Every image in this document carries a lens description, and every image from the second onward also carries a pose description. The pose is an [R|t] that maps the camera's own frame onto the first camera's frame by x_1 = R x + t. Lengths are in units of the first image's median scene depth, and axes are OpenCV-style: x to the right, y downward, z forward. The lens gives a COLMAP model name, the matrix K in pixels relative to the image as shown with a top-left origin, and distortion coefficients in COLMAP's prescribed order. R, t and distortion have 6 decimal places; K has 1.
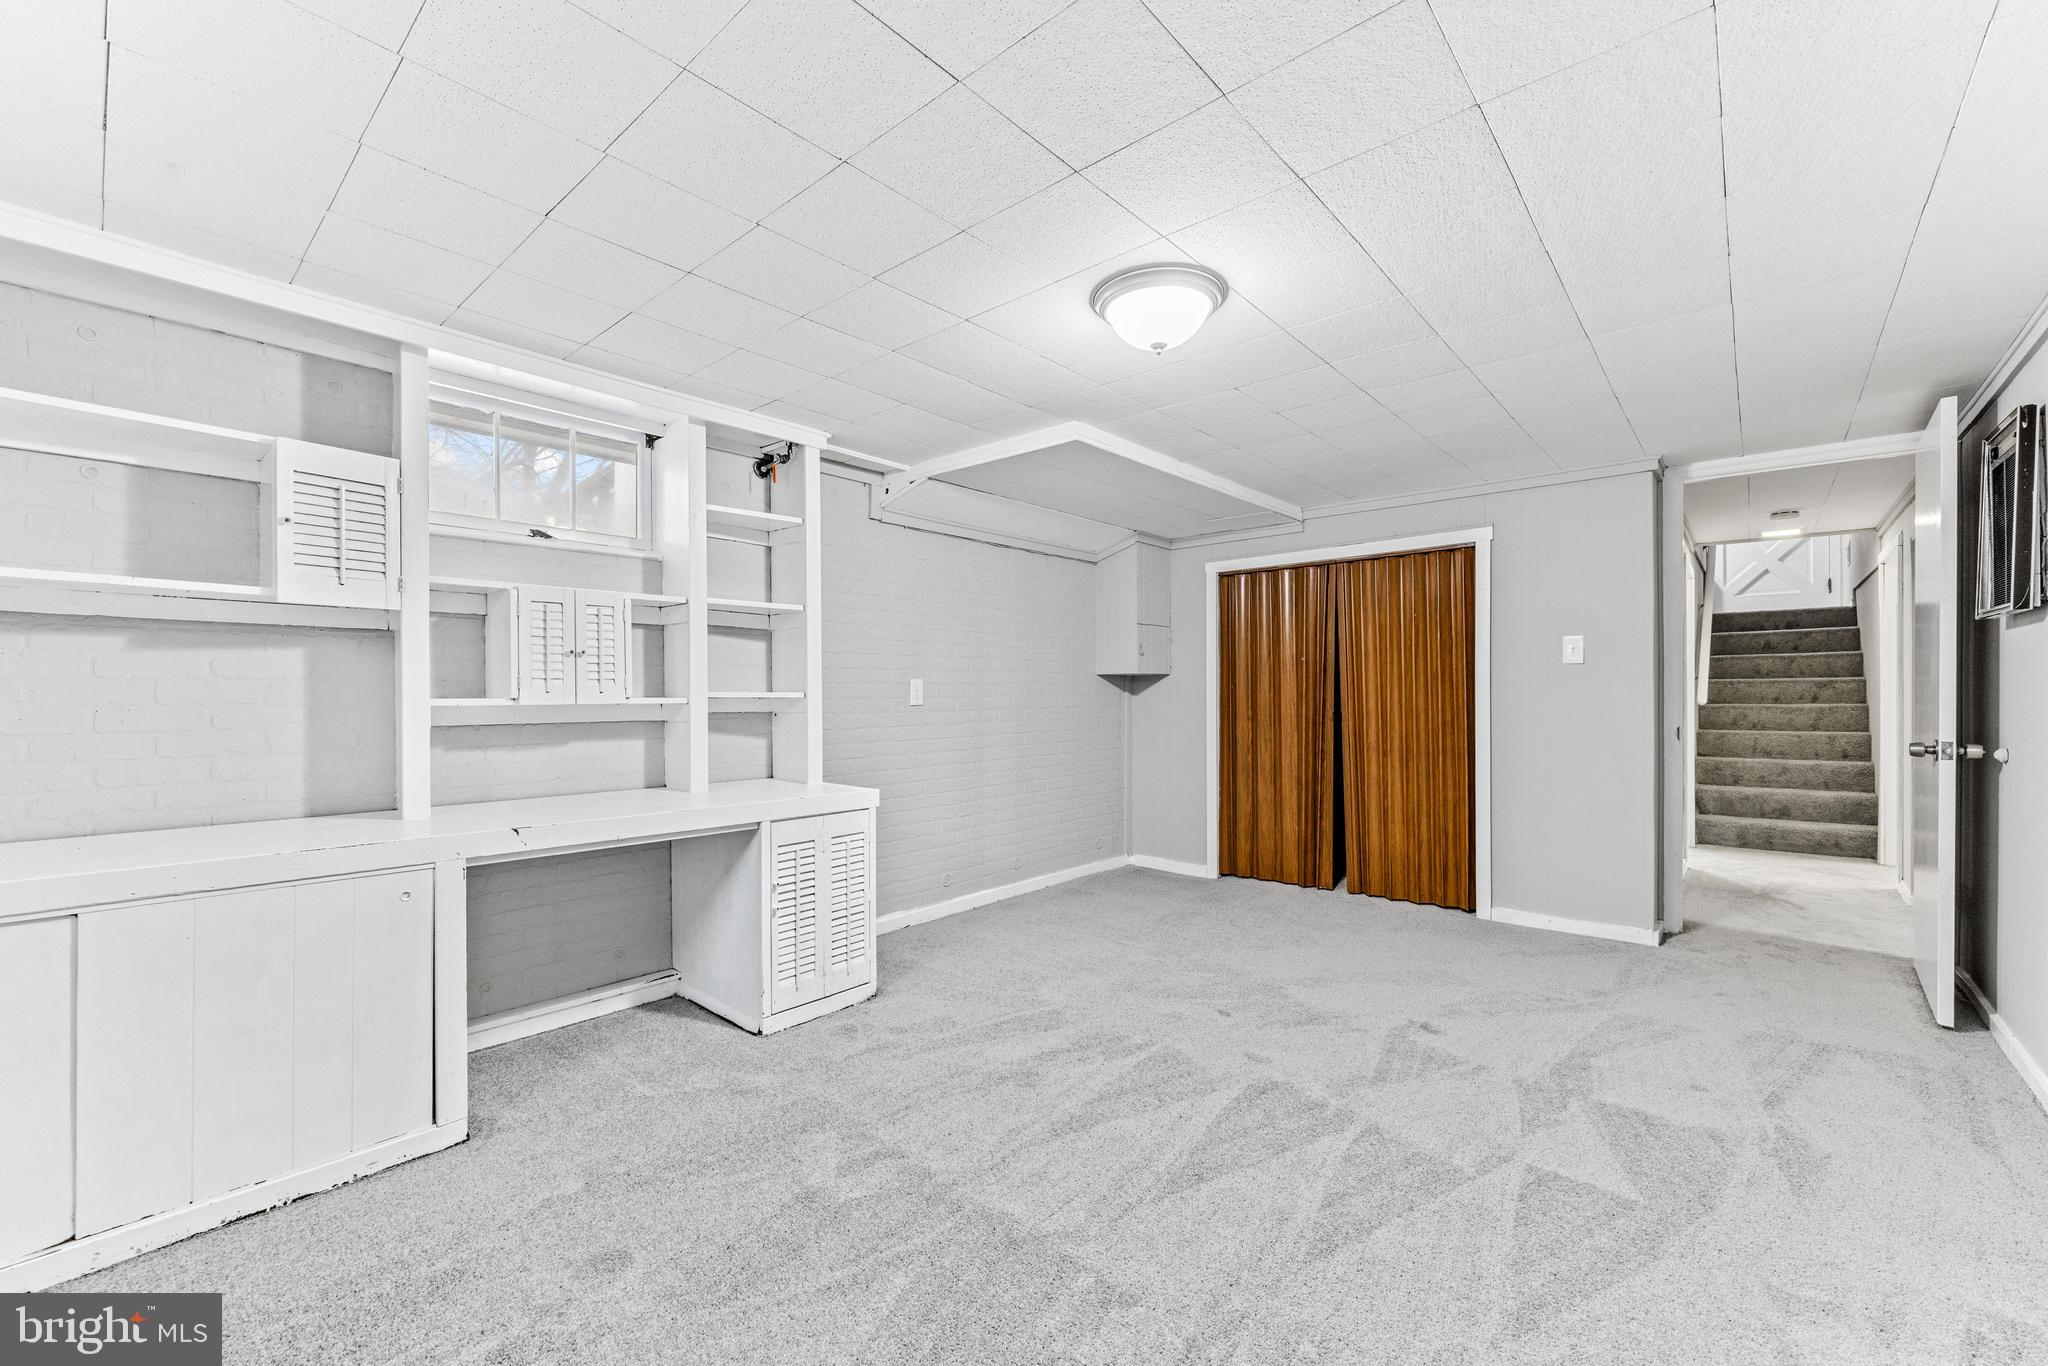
lens RADIAL K [[832.6, 0, 1030.2], [0, 832.6, 693.2], [0, 0, 1]] dist [0.002132, -0.000166]
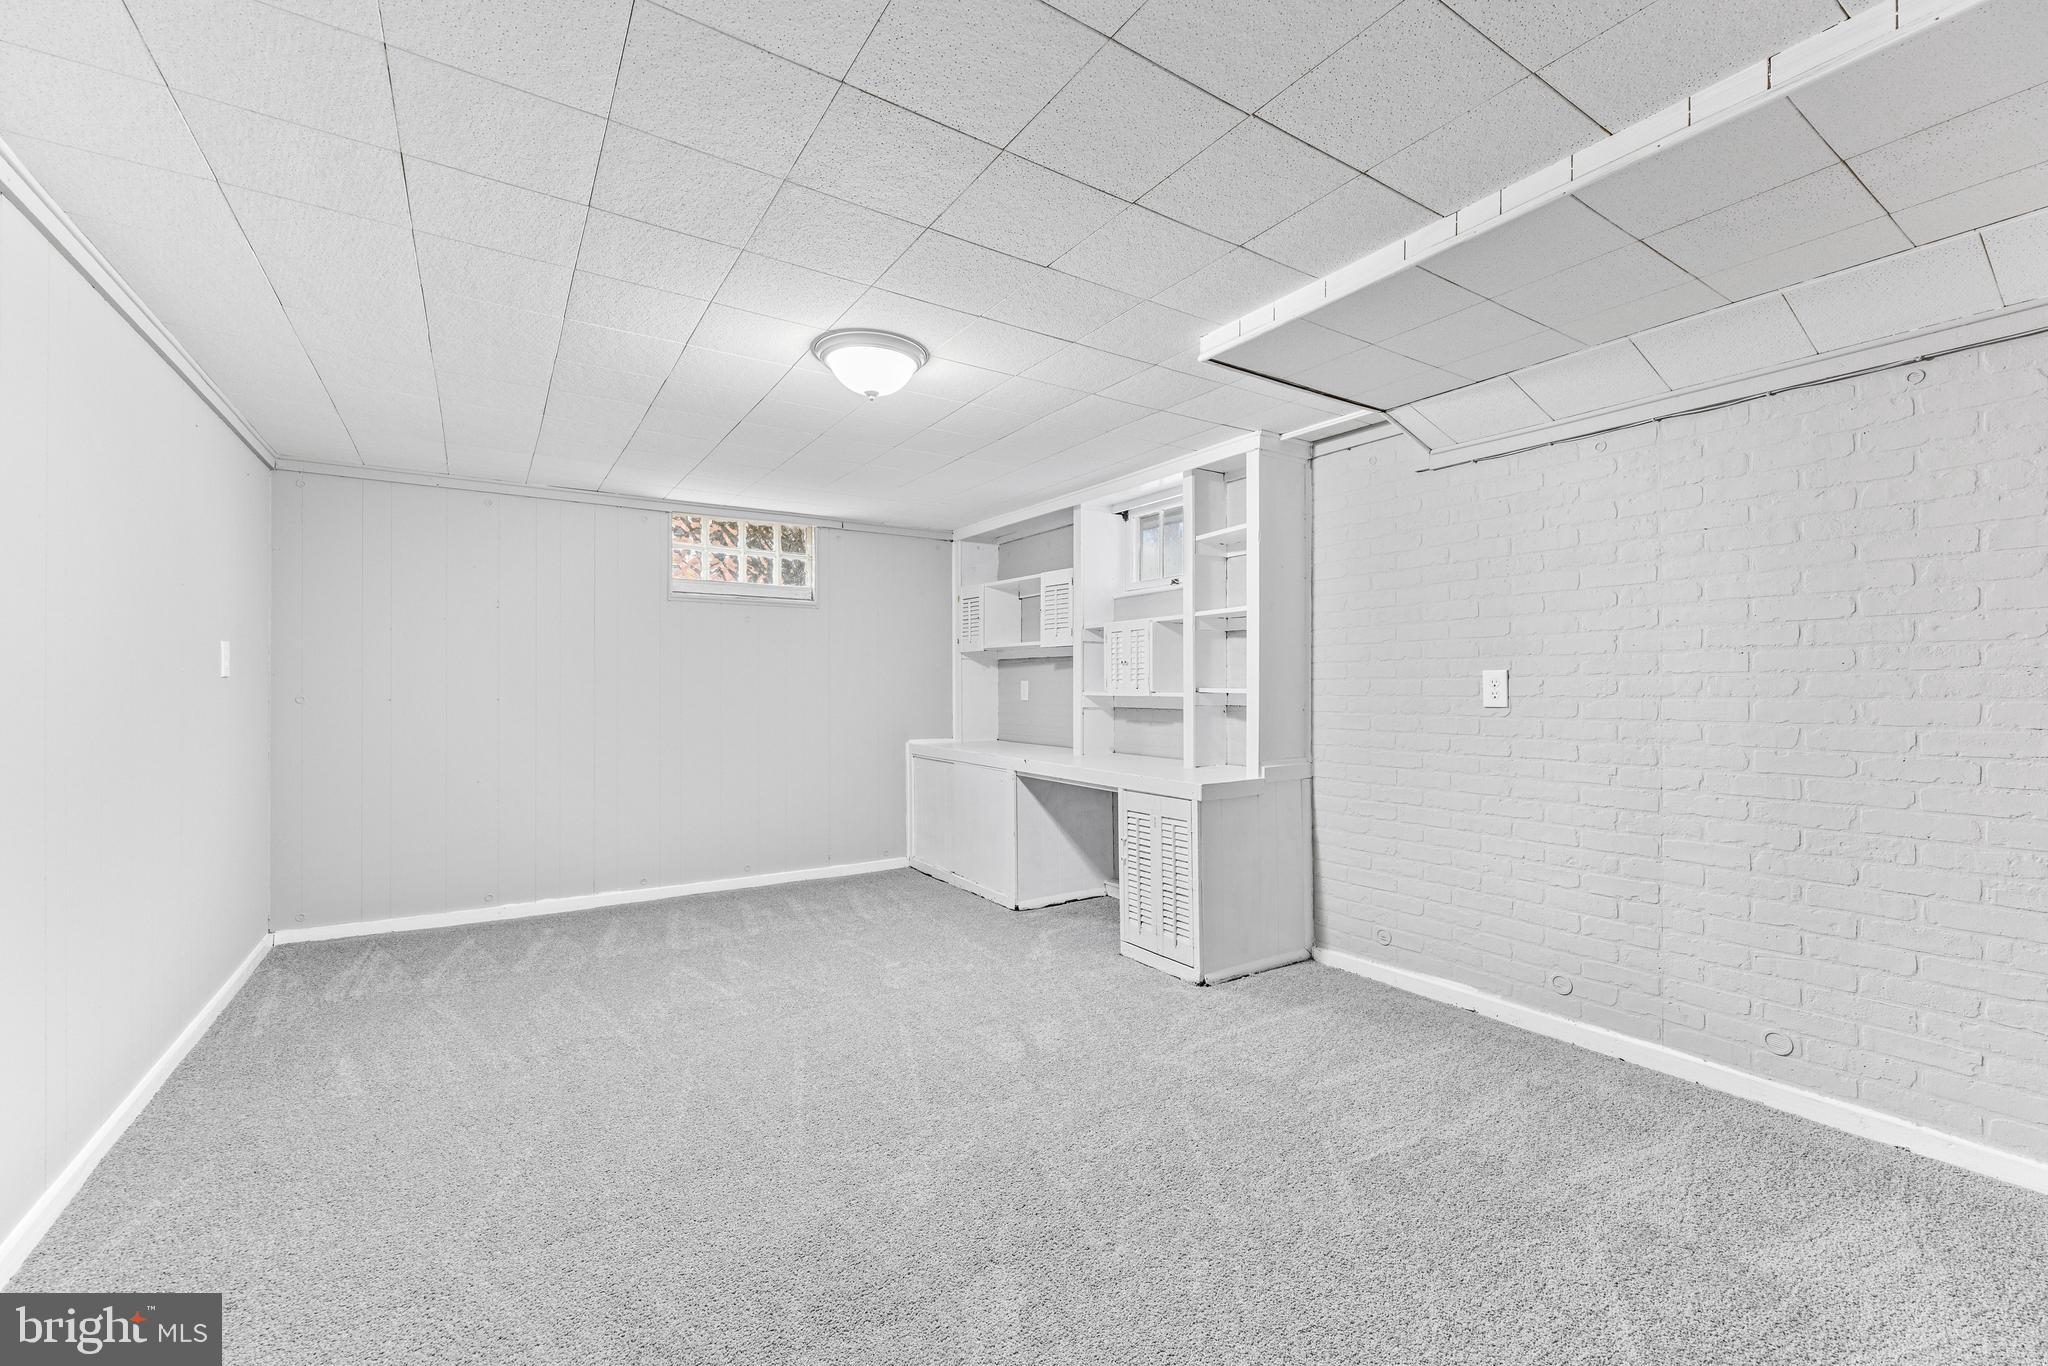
lens RADIAL K [[832.6, 0, 1028.9], [0, 832.6, 683.3], [0, 0, 1]] dist [0.002132, -0.000166]
pose [[-0.269757, 0.002681, -0.962925, 1.109217], [0.006349, 0.999979, 0.001006, -0.014032], [0.962908, -0.005842, -0.269768, 1.395770]]
